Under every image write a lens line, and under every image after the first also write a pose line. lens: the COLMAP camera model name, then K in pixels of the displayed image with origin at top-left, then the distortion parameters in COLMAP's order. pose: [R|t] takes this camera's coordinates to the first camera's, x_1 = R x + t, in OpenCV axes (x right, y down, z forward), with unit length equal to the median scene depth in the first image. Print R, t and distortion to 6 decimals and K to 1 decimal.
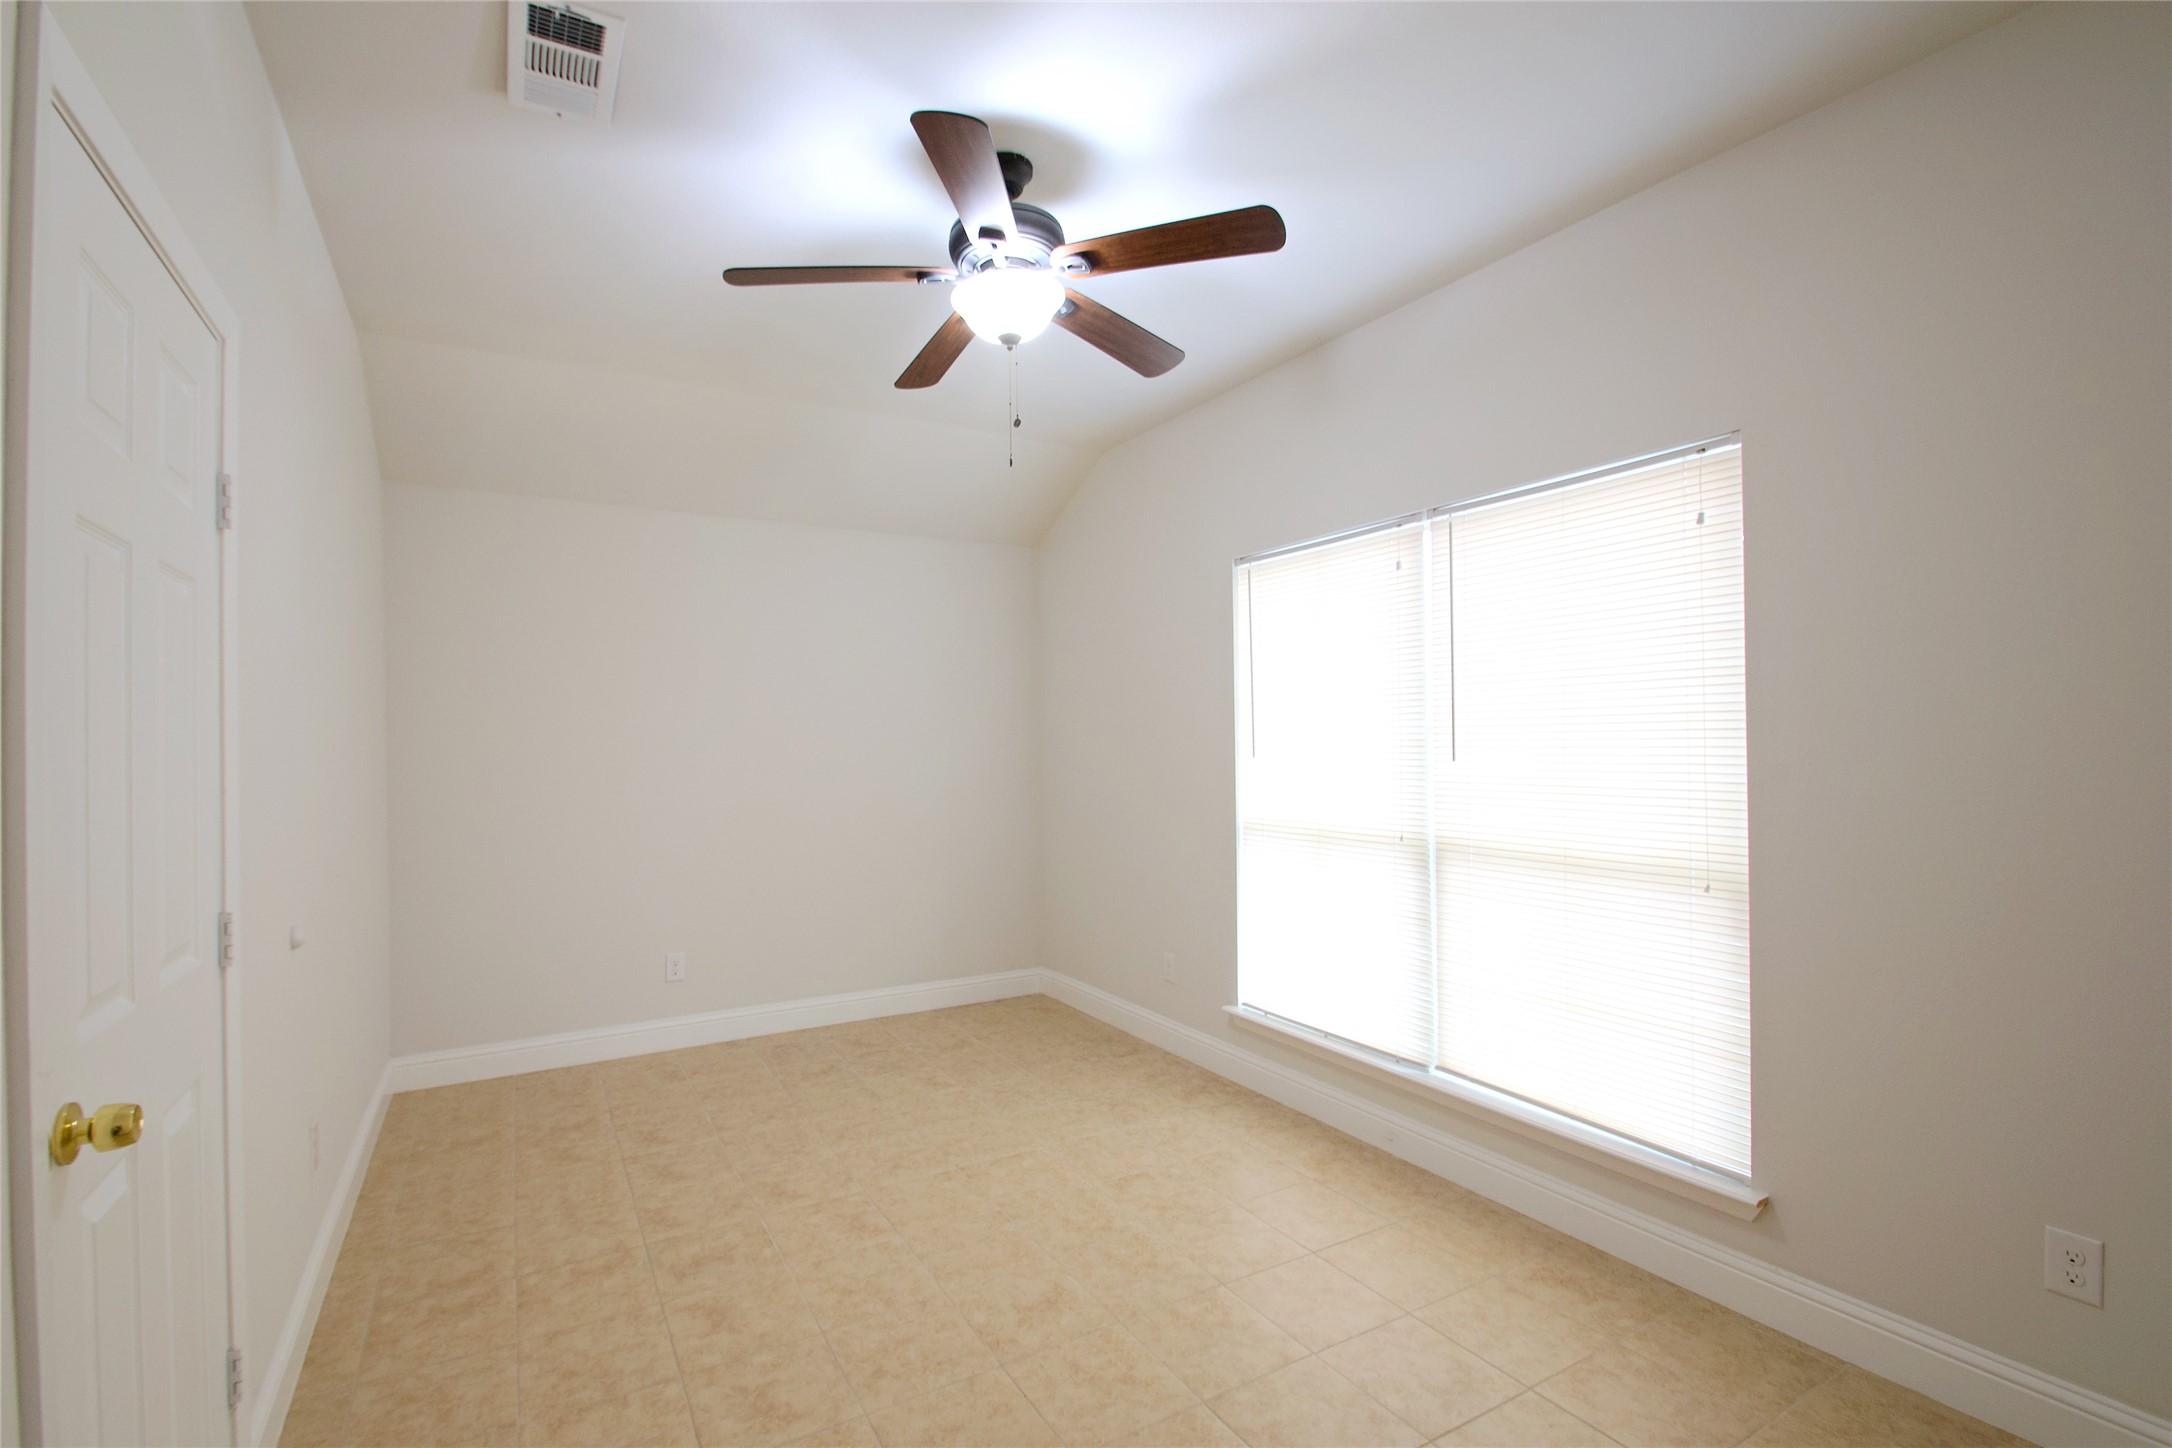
lens RADIAL K [[958.0, 0, 1032.1], [0, 958.0, 736.3], [0, 0, 1]] dist [-0.002210, -0.010365]
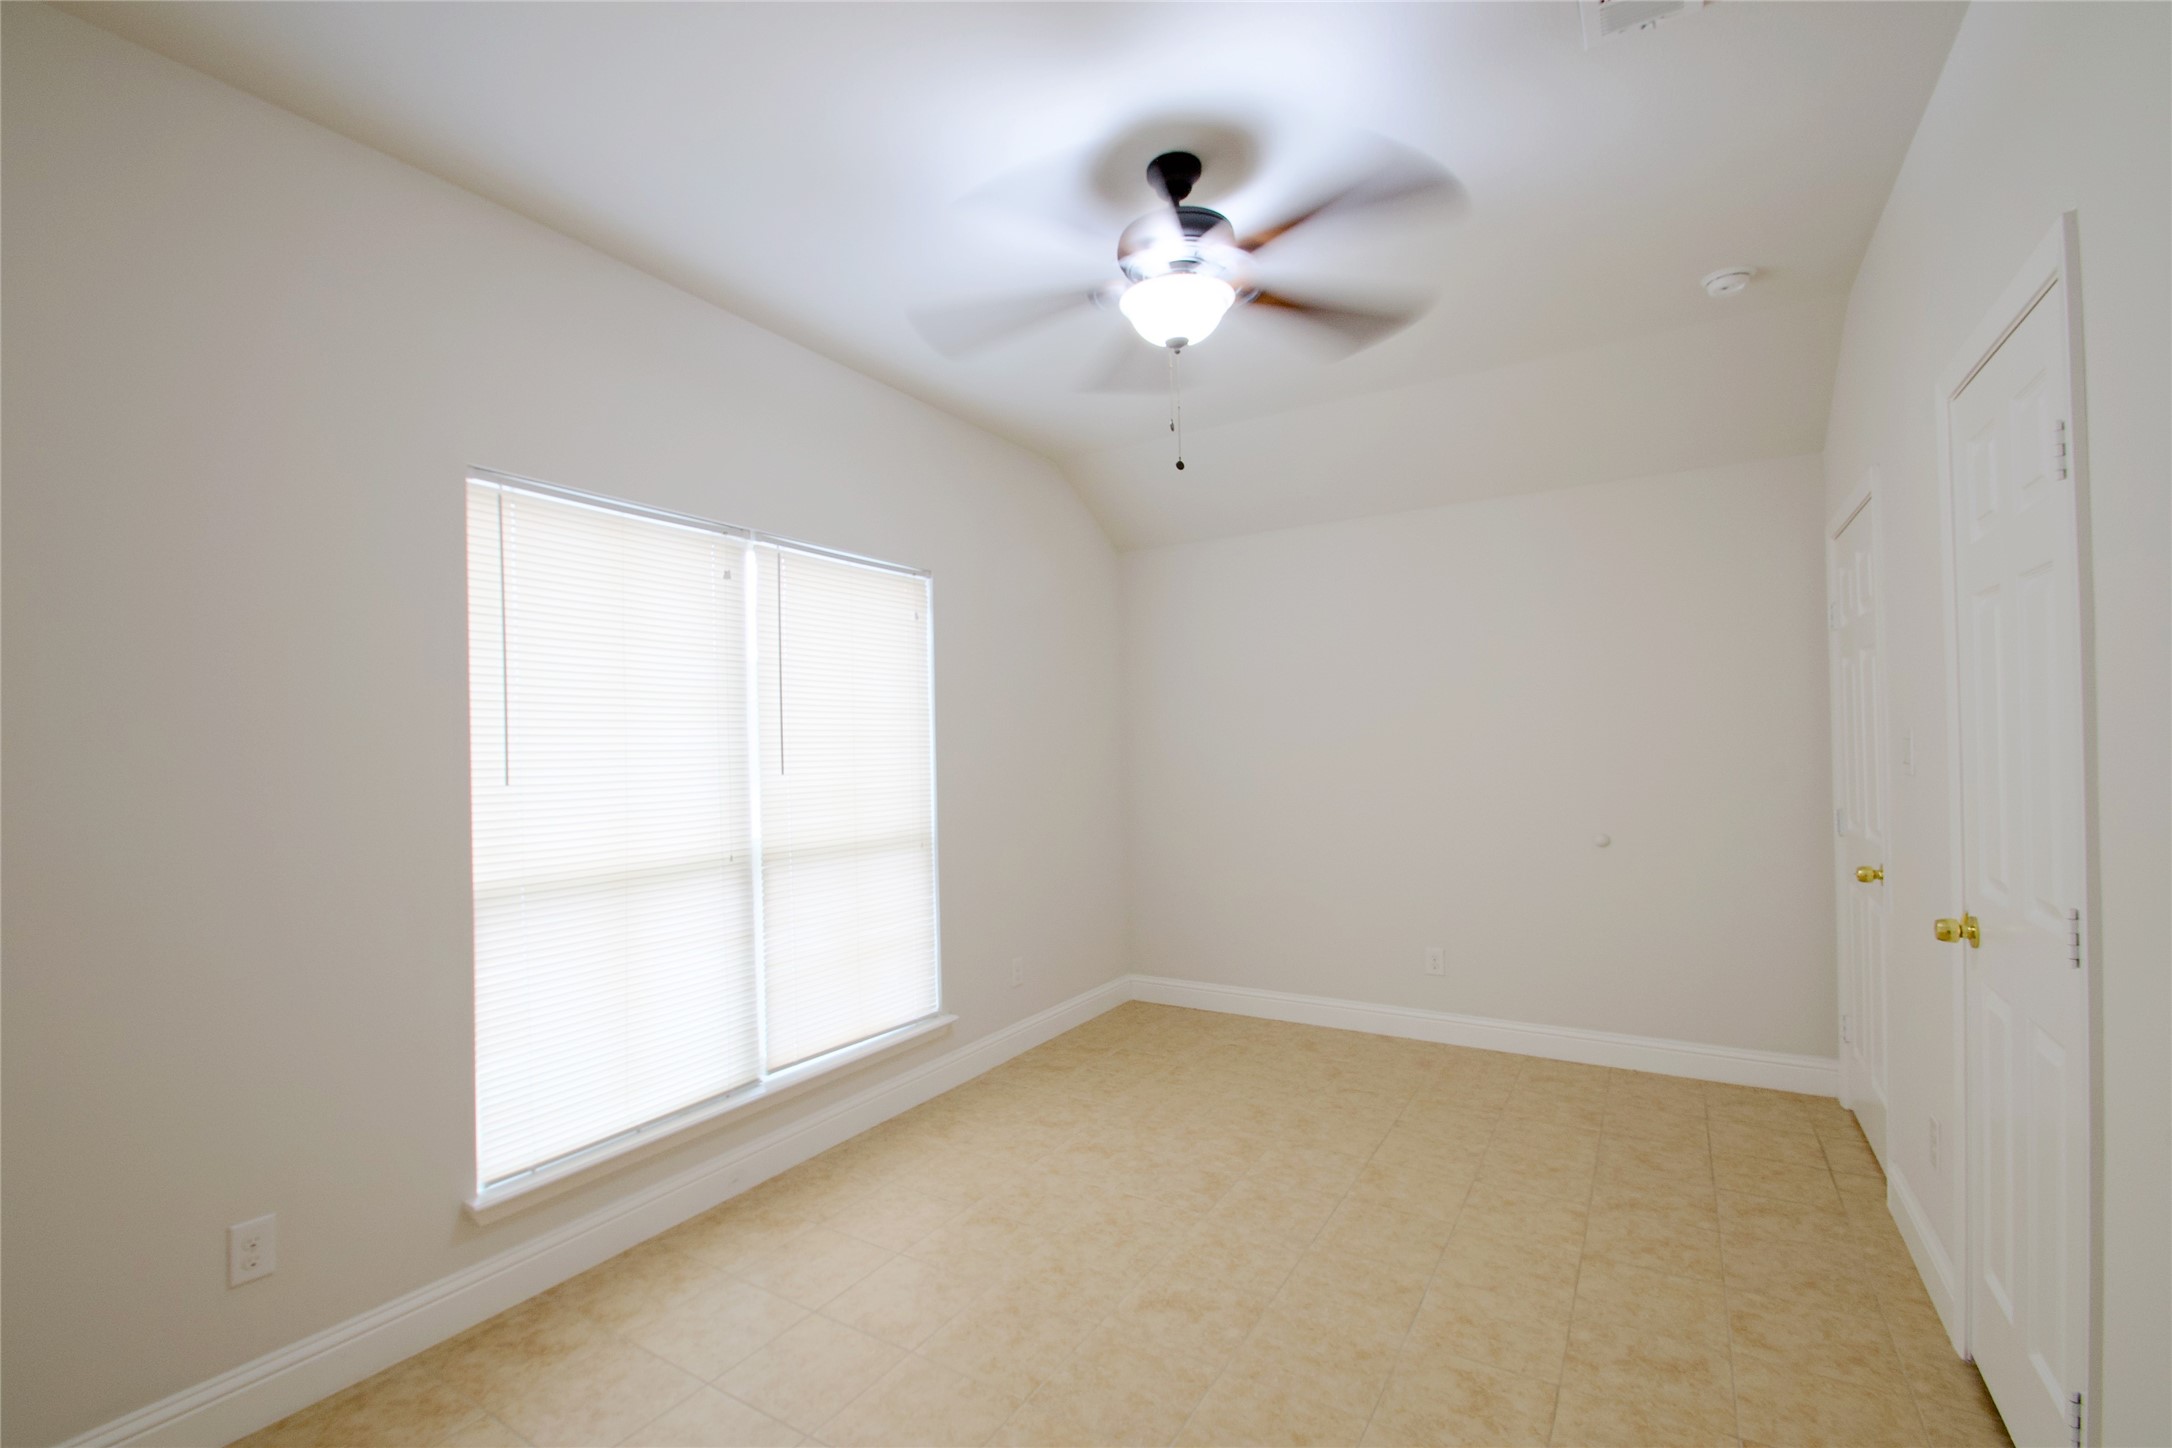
lens RADIAL K [[958.0, 0, 1032.1], [0, 958.0, 736.3], [0, 0, 1]] dist [-0.002210, -0.010365]
pose [[-0.477101, 0.030667, 0.878313, -0.661373], [0.017864, 0.999523, -0.025196, 0.015398], [-0.878667, 0.003670, -0.477421, 1.304693]]
